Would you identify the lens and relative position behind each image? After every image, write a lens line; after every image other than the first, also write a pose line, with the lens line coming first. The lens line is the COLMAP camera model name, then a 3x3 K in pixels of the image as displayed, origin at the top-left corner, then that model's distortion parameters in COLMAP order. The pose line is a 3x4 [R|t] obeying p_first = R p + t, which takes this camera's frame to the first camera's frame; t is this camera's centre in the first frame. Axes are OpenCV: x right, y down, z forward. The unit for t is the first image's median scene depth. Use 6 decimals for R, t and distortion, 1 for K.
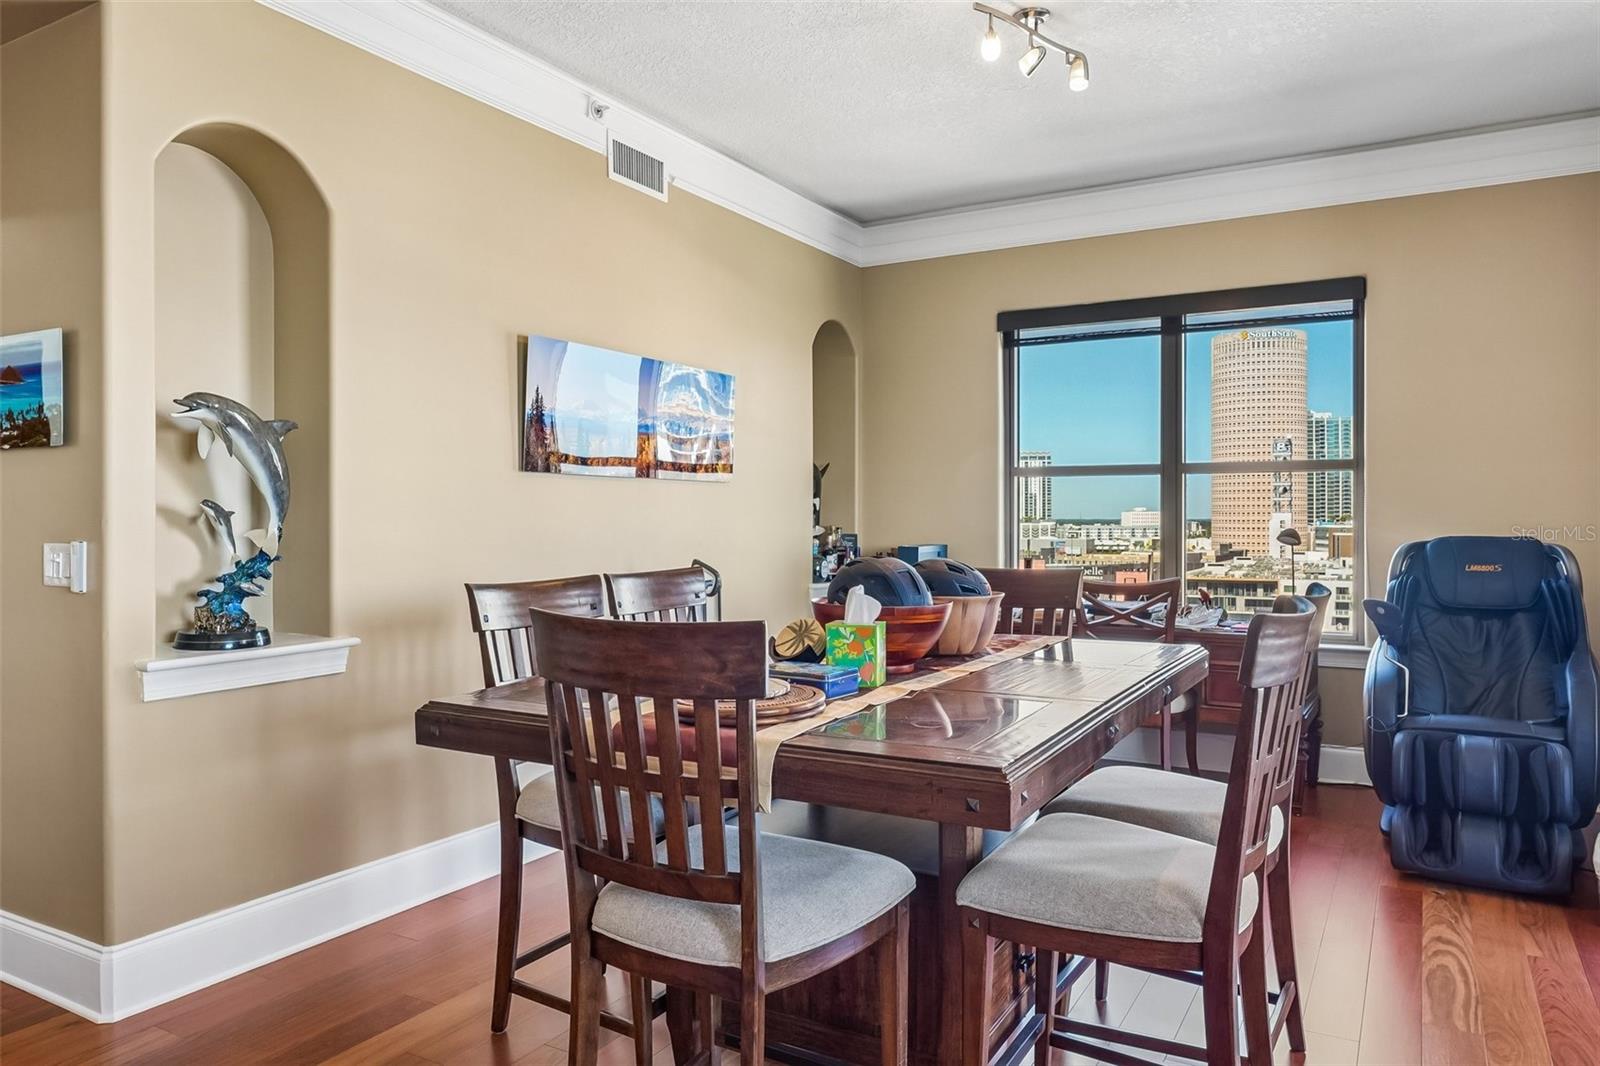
lens RADIAL K [[1087.5, 0, 811.2], [0, 1087.5, 526.3], [0, 0, 1]] dist [-0.006028, -0.001604]
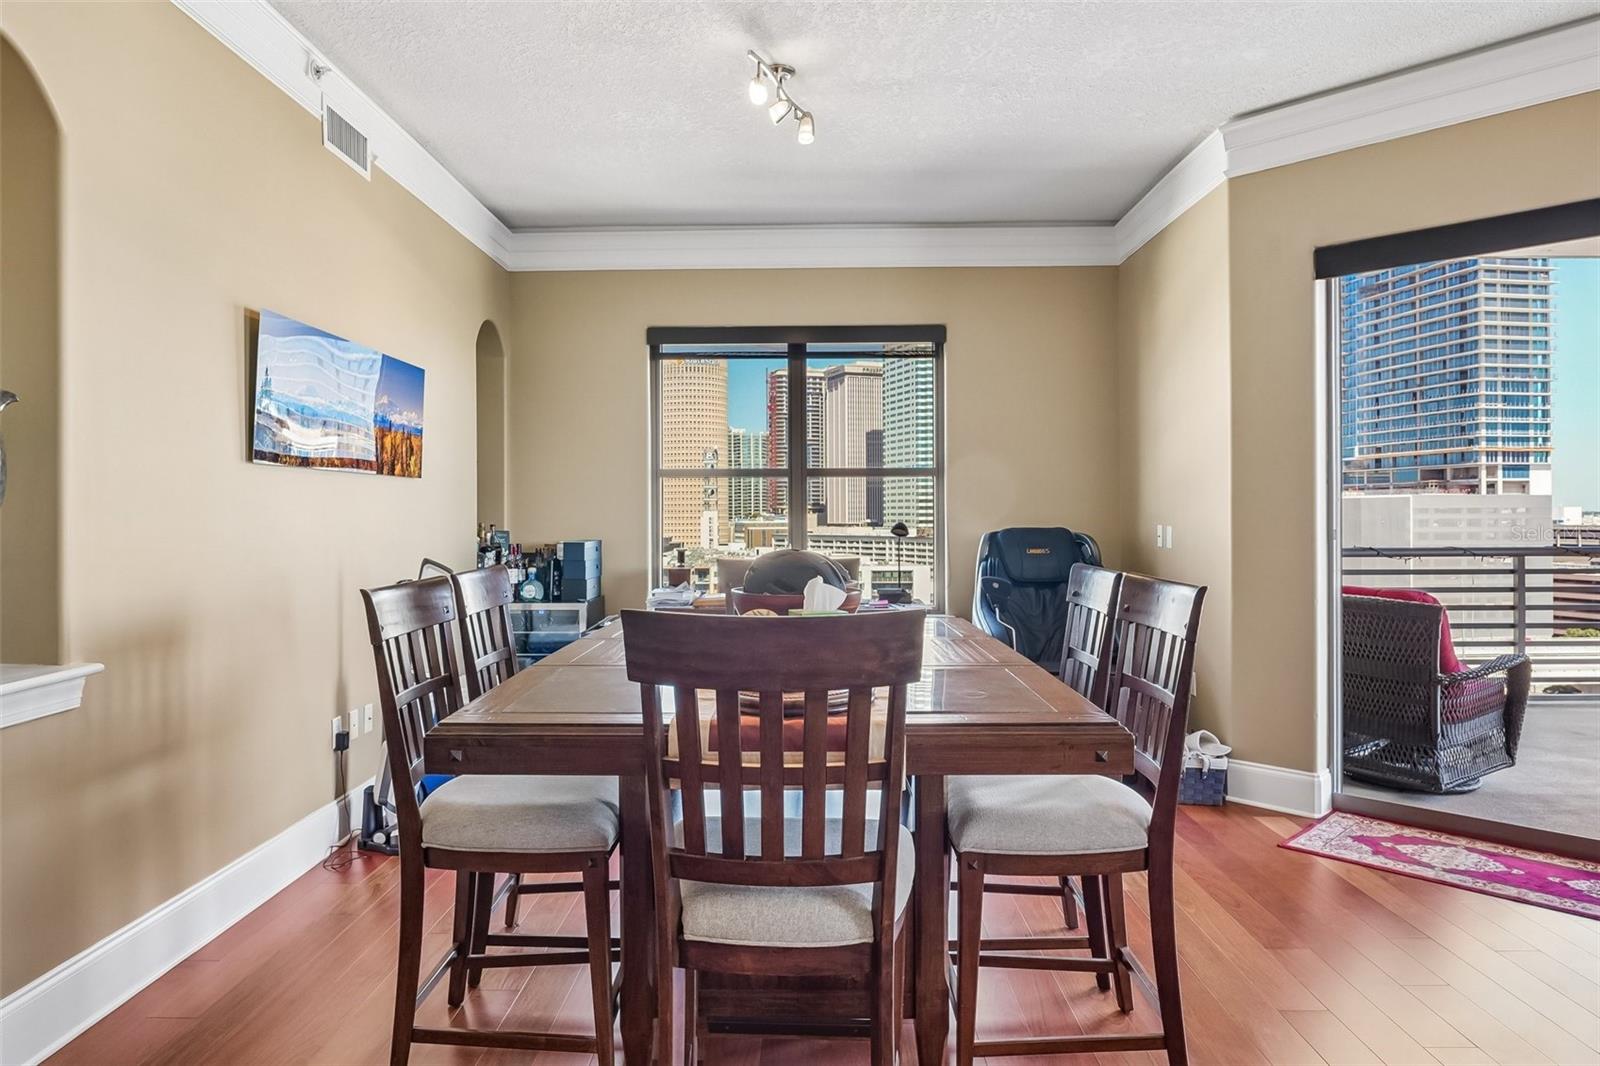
lens RADIAL K [[987.1, 0, 796.7], [0, 987.1, 514.3], [0, 0, 1]] dist [-0.009249, -0.001133]
pose [[0.876591, -0.002187, 0.481231, -0.222646], [0.006562, 0.999951, -0.007408, 0.000203], [-0.481191, 0.009651, 0.876563, 0.075030]]
